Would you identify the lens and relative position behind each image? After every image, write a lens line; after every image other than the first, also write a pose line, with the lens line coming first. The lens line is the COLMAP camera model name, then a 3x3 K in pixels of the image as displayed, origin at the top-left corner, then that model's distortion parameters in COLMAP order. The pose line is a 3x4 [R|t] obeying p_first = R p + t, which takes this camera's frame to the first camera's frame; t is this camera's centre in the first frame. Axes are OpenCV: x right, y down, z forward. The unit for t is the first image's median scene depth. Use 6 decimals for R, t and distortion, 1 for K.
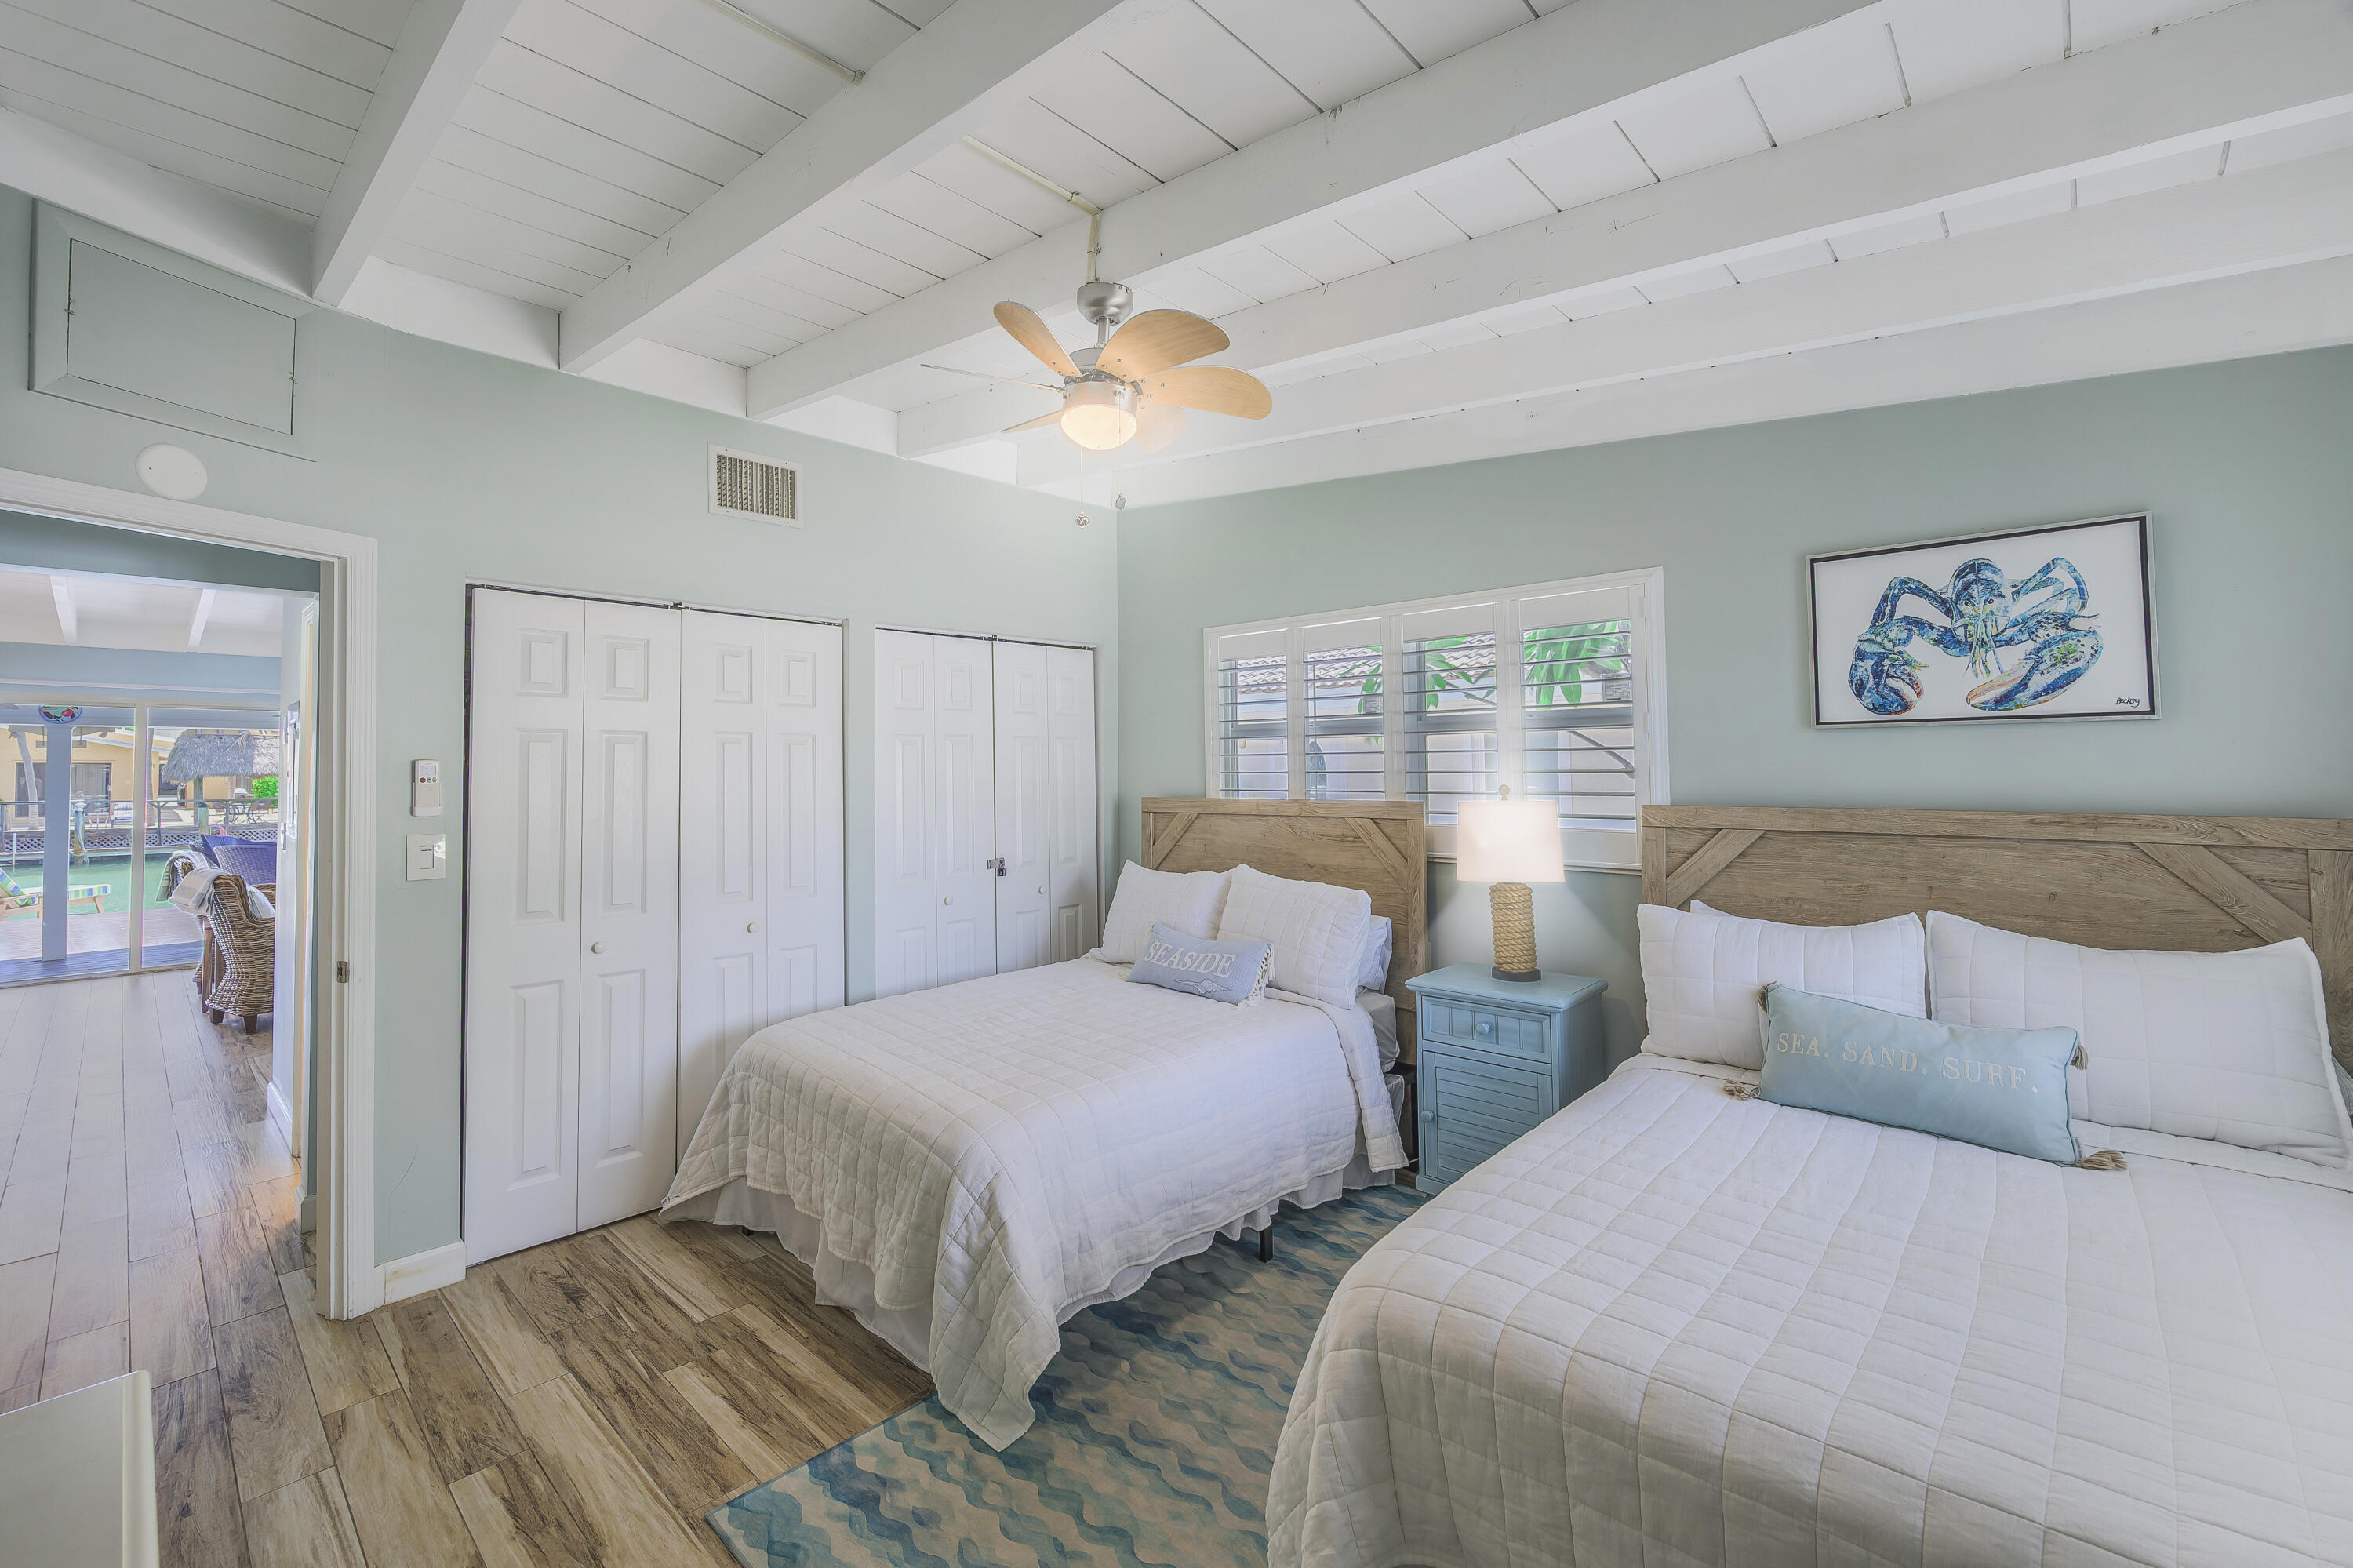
lens RADIAL K [[983.8, 0, 1115.1], [0, 983.8, 734.1], [0, 0, 1]] dist [0.000953, 0.000904]
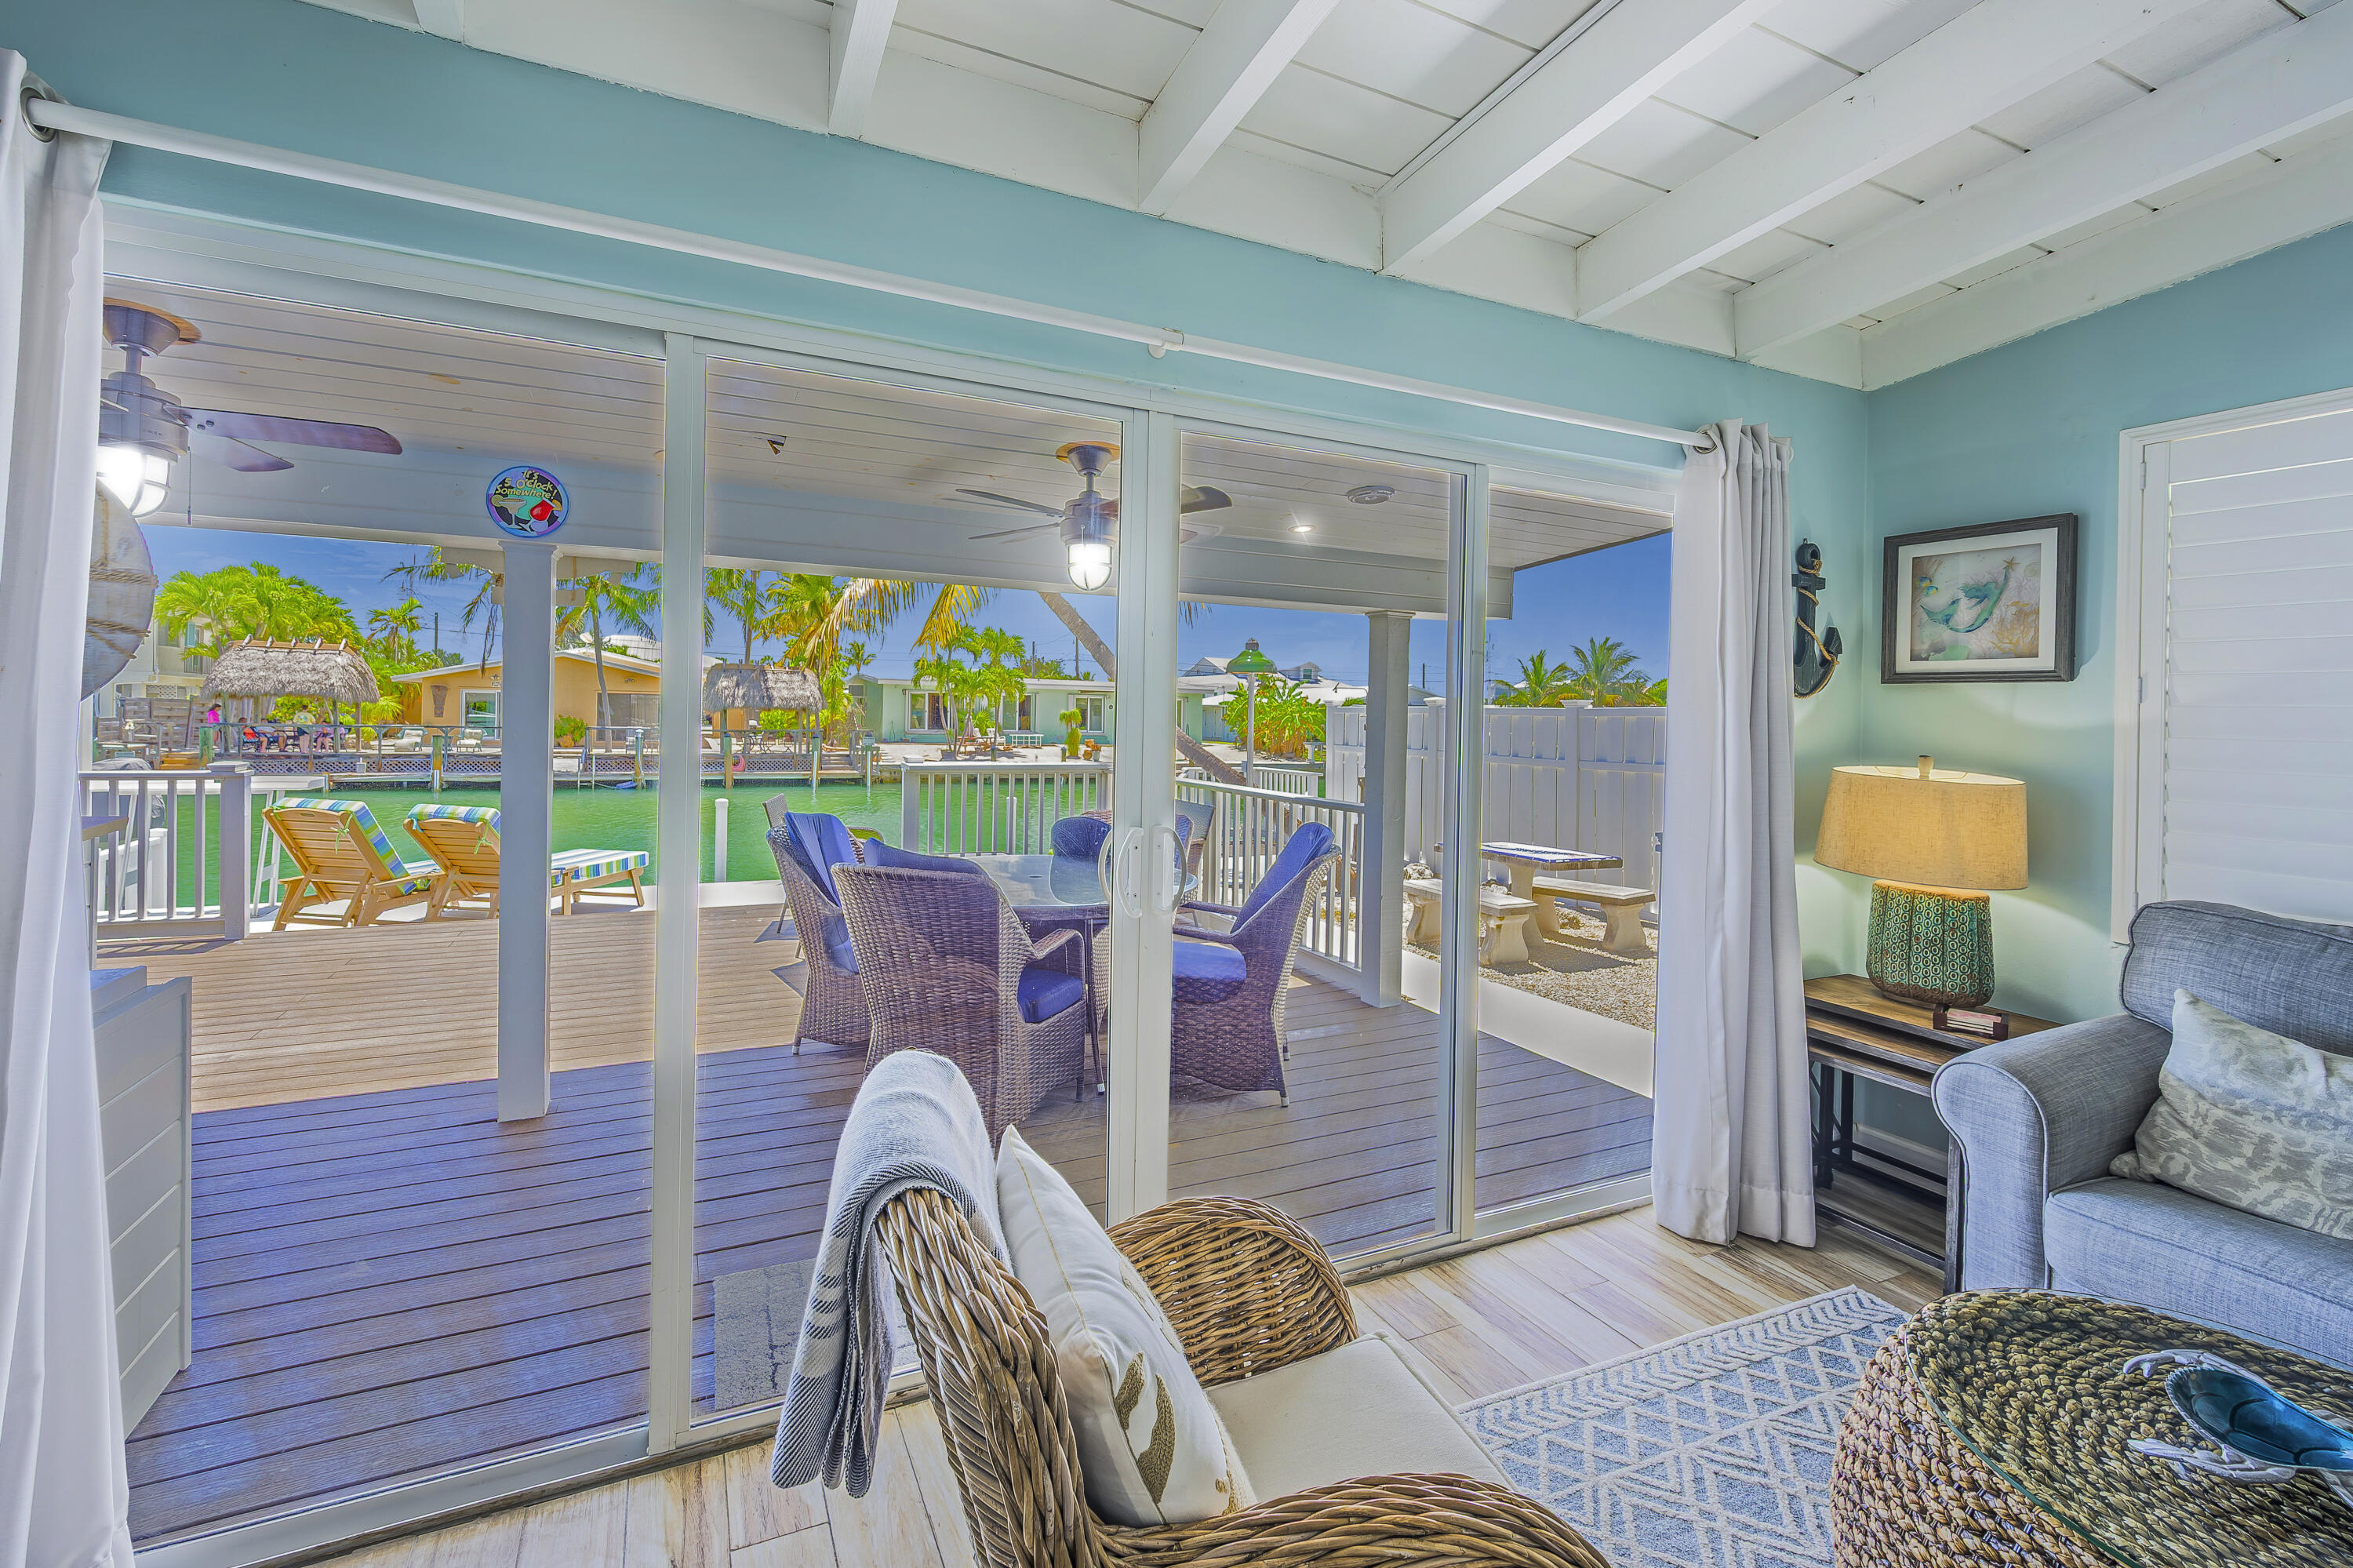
lens RADIAL K [[983.8, 0, 1109.1], [0, 983.8, 718.7], [0, 0, 1]] dist [0.000953, 0.000904]
pose [[0.931863, 0.026205, -0.361864, -0.734240], [-0.014048, 0.999246, 0.036184, 0.048887], [0.362539, -0.028635, 0.931528, 0.743412]]
